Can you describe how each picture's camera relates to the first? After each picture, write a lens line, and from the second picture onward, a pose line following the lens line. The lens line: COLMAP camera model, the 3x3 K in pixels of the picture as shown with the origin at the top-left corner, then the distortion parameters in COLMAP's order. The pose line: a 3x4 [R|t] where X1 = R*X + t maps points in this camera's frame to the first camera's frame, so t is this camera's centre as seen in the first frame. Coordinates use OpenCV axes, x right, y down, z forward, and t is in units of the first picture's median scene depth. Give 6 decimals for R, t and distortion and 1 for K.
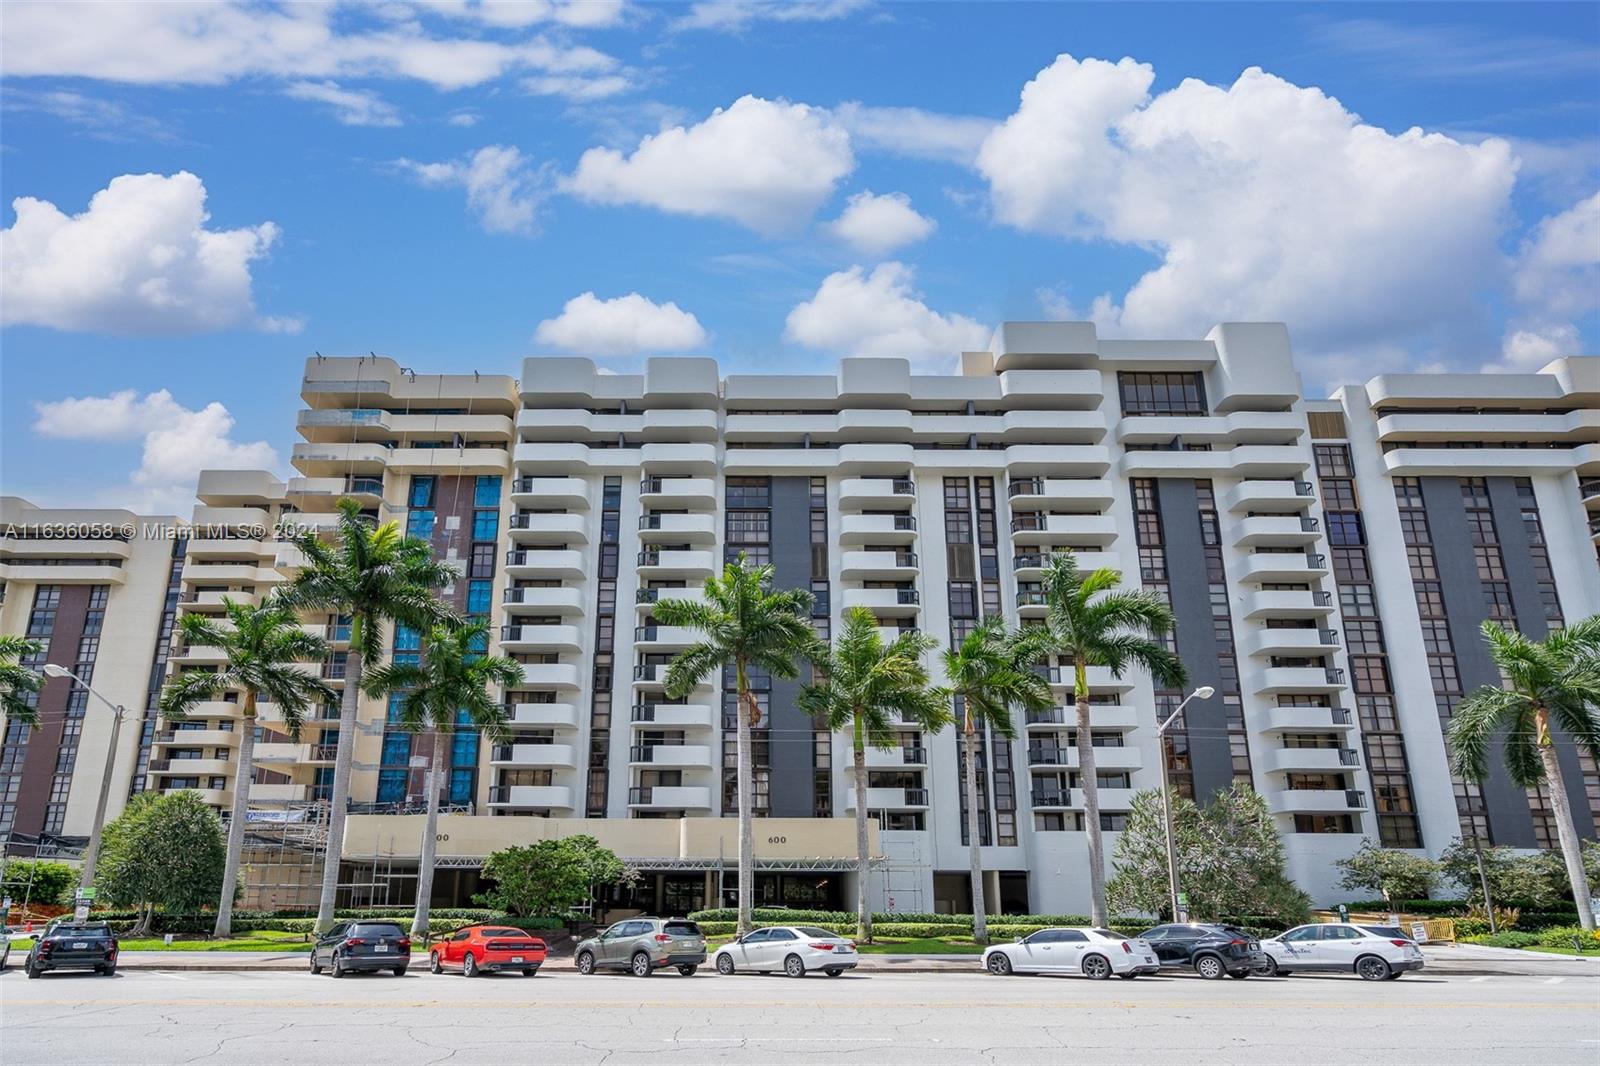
lens RADIAL K [[696.6, 0, 799.9], [0, 696.6, 485.7], [0, 0, 1]] dist [-0.001167, 0.000704]
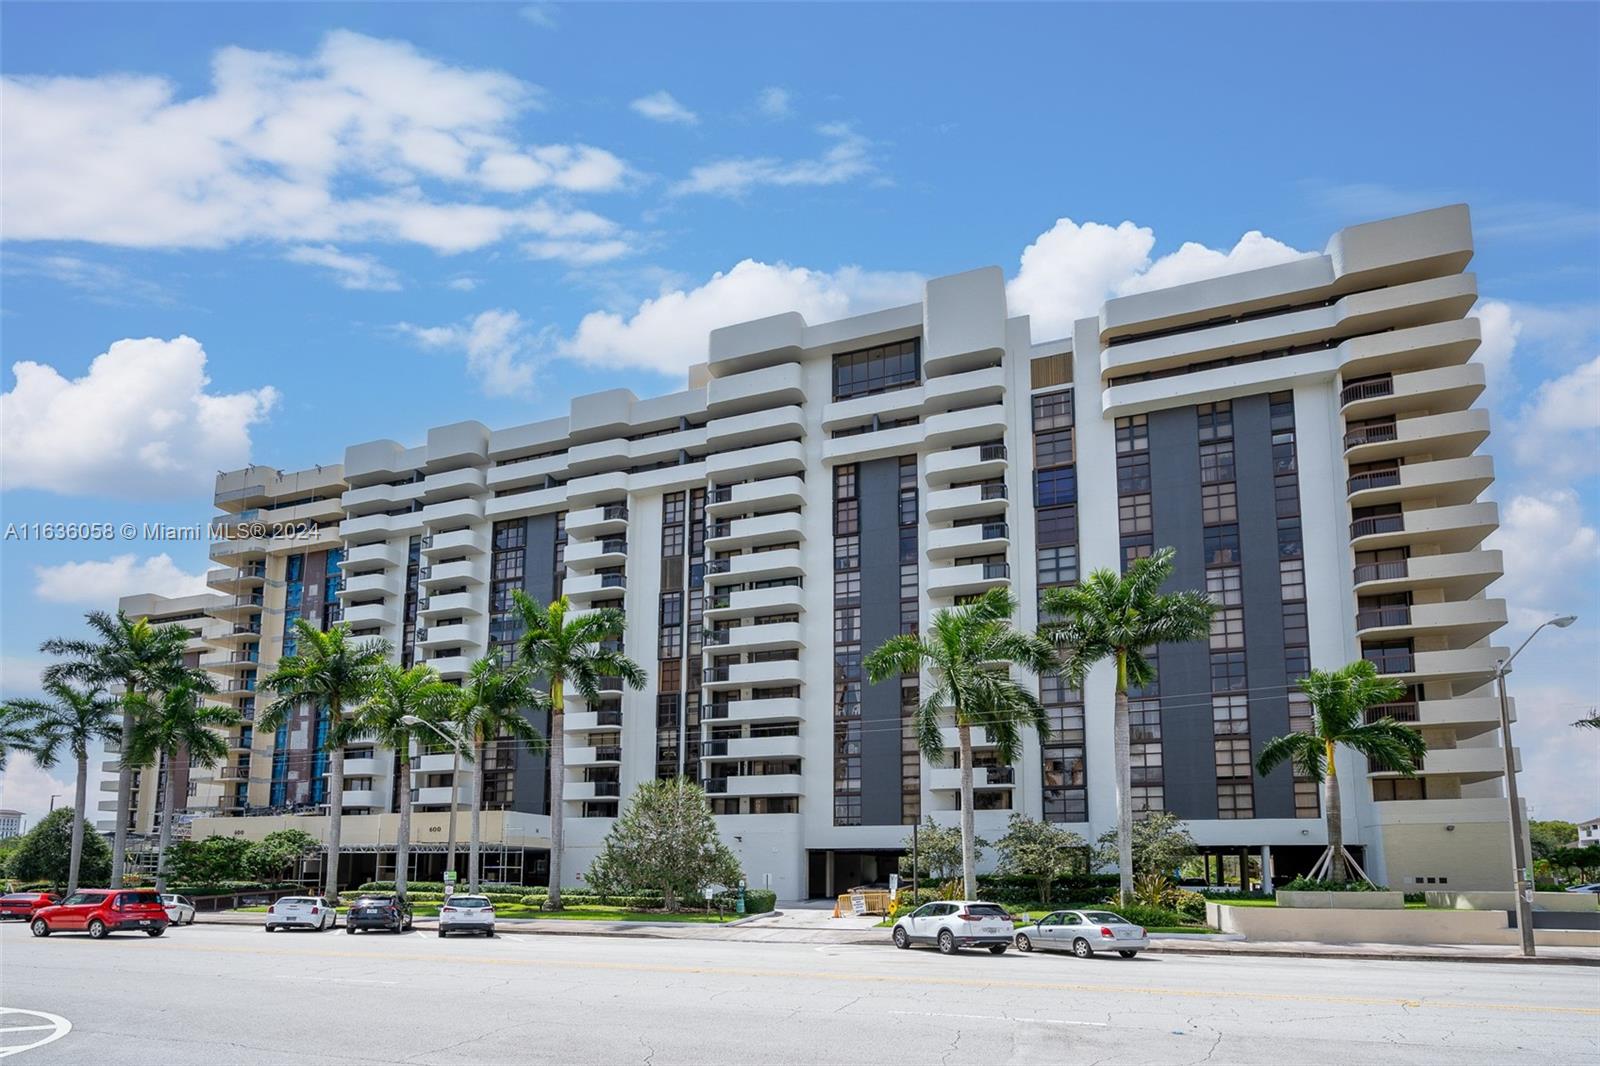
lens RADIAL K [[723.3, 0, 797.4], [0, 723.3, 528.4], [0, 0, 1]] dist [-0.001857, 0.000629]
pose [[0.949678, -0.137154, -0.281603, 0.705153], [0.160754, 0.985022, 0.062375, 0.002621], [0.268830, -0.104505, 0.957501, -0.003397]]
